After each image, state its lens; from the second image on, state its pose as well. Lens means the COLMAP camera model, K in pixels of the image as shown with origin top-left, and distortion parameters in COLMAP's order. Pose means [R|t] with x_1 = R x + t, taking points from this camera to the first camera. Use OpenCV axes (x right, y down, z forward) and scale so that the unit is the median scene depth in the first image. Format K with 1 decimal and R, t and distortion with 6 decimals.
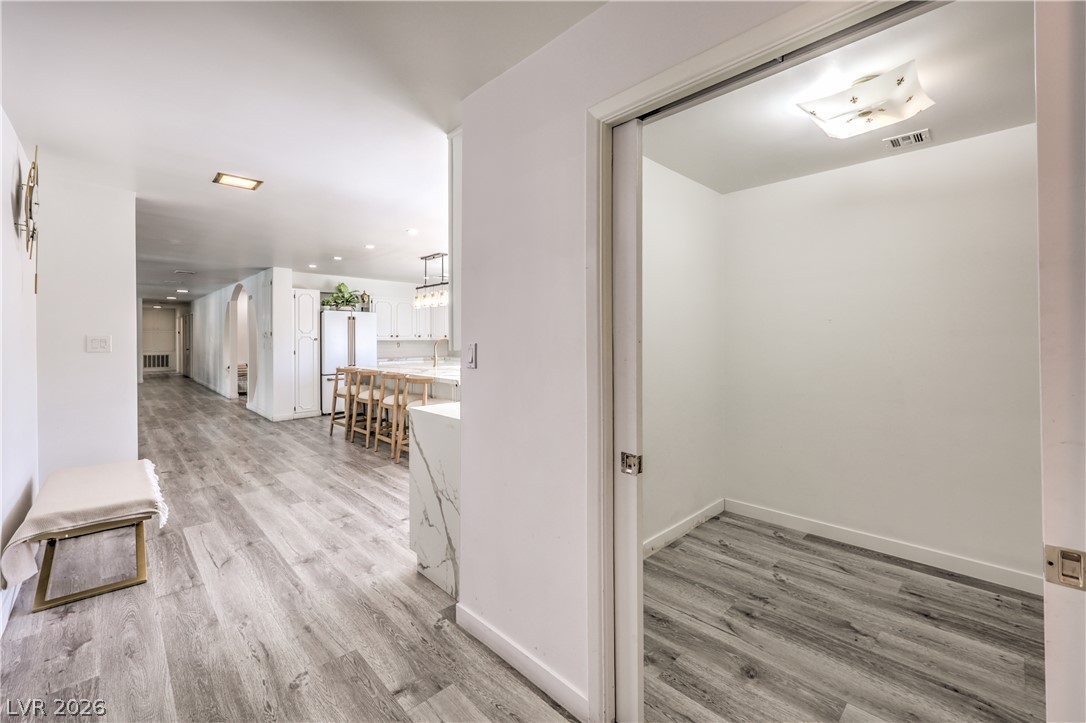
lens RADIAL K [[446.5, 0, 550.9], [0, 446.5, 345.4], [0, 0, 1]] dist [0.001886, -0.001051]
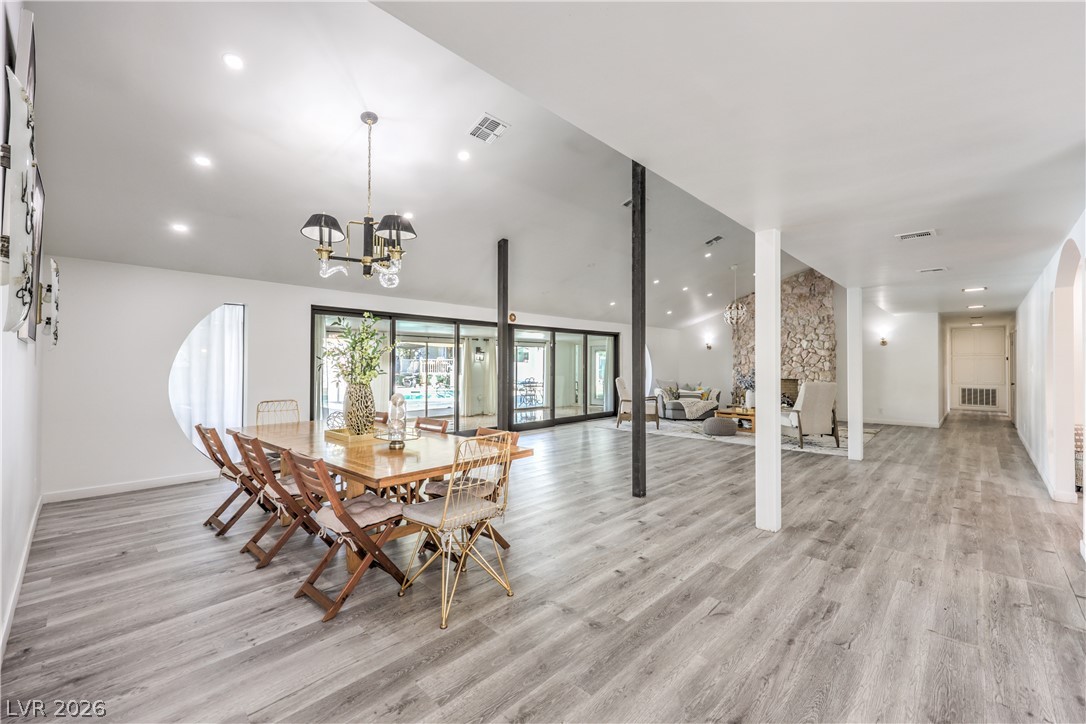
lens RADIAL K [[446.5, 0, 550.8], [0, 446.5, 359.3], [0, 0, 1]] dist [0.001886, -0.001051]
pose [[0.033068, -0.010447, -0.999398, -0.150874], [-0.022478, 0.999685, -0.011194, -0.003513], [0.999200, 0.022835, 0.032823, 0.251456]]
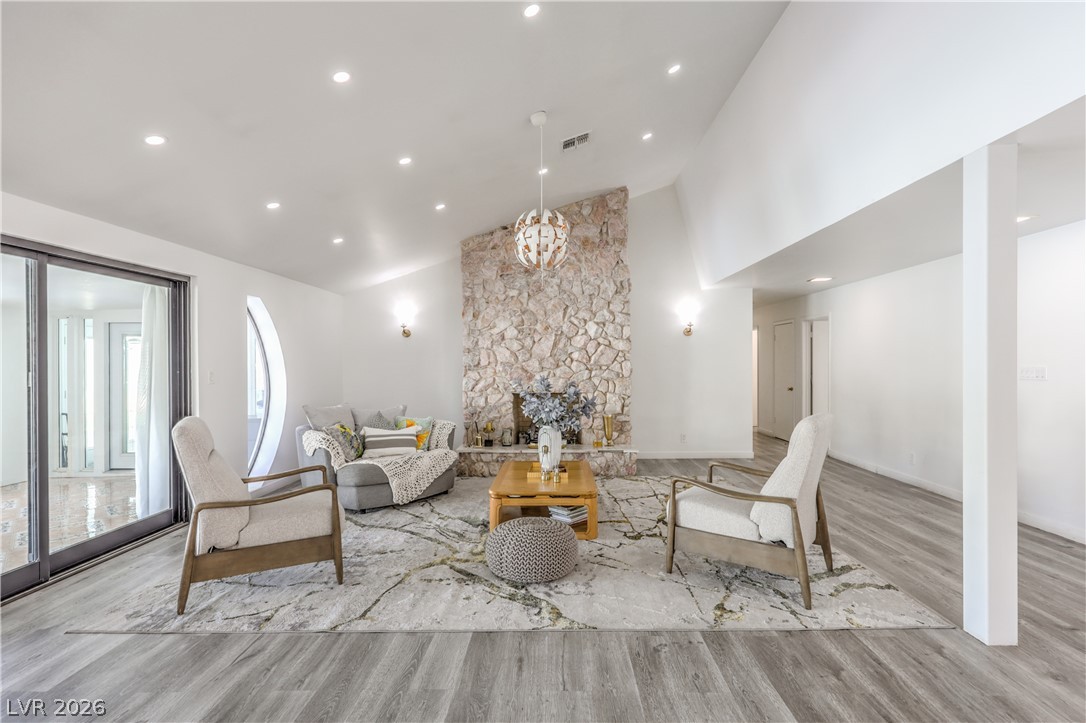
lens RADIAL K [[517.7, 0, 544.4], [0, 517.7, 365.5], [0, 0, 1]] dist [0.005403, 0.000210]
pose [[0.700302, 0.001247, -0.713846, -0.490686], [-0.011831, 0.999881, -0.009860, -0.007196], [0.713749, 0.015350, 0.700234, 0.317372]]
